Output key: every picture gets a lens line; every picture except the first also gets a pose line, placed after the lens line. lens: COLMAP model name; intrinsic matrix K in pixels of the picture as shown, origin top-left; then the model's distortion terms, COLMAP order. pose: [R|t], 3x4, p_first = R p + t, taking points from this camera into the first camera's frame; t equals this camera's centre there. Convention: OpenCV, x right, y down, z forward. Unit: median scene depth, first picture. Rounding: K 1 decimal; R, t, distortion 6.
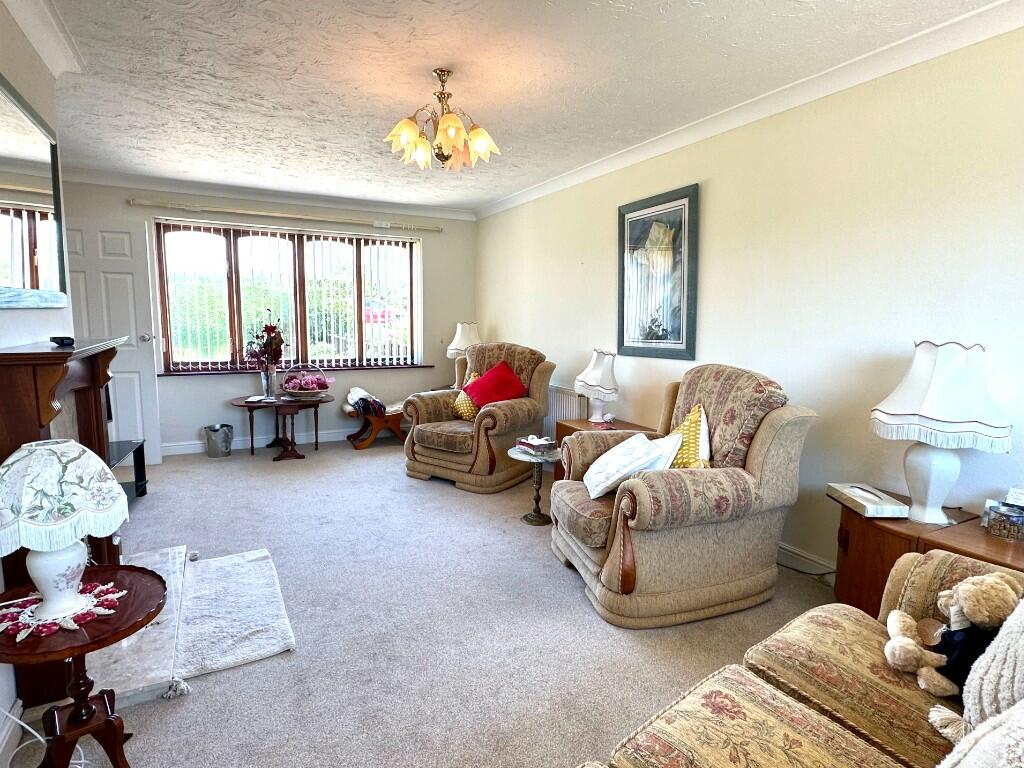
lens RADIAL K [[547.4, 0, 512.0], [0, 547.4, 380.3], [0, 0, 1]] dist [0.000495, 0.000005]
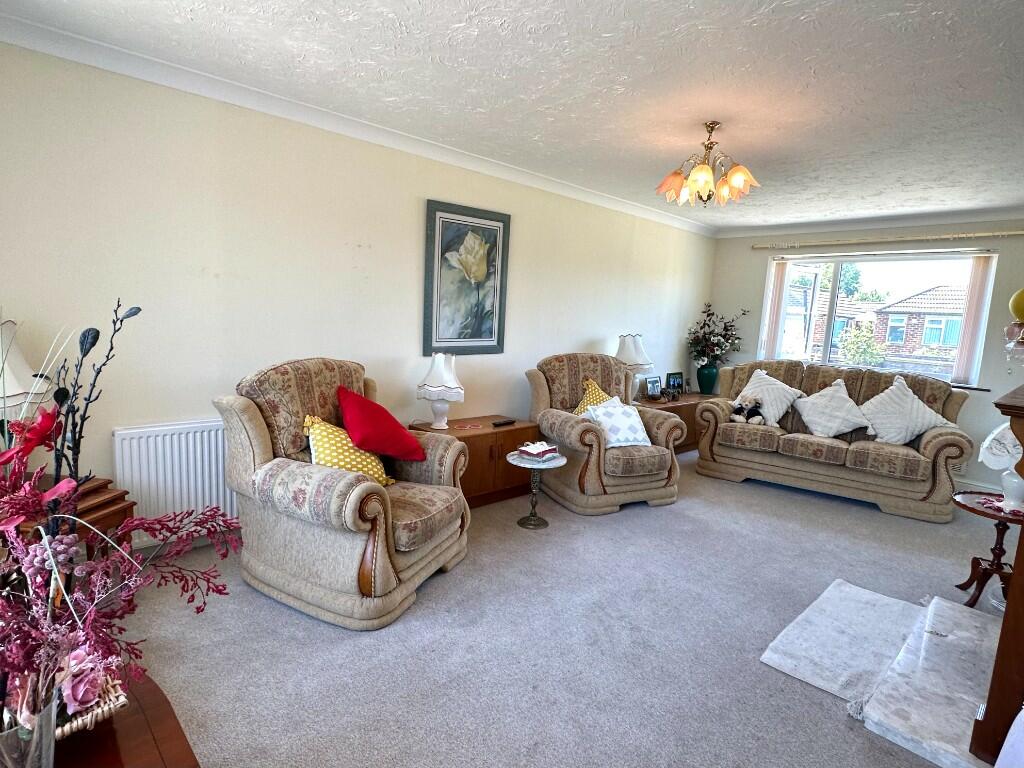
lens RADIAL K [[547.4, 0, 510.4], [0, 547.4, 386.7], [0, 0, 1]] dist [0.000495, 0.000005]
pose [[-0.269052, -0.145459, 0.952078, -0.854950], [0.066640, 0.983349, 0.169068, -0.165712], [-0.960817, 0.108935, -0.254879, 1.248671]]
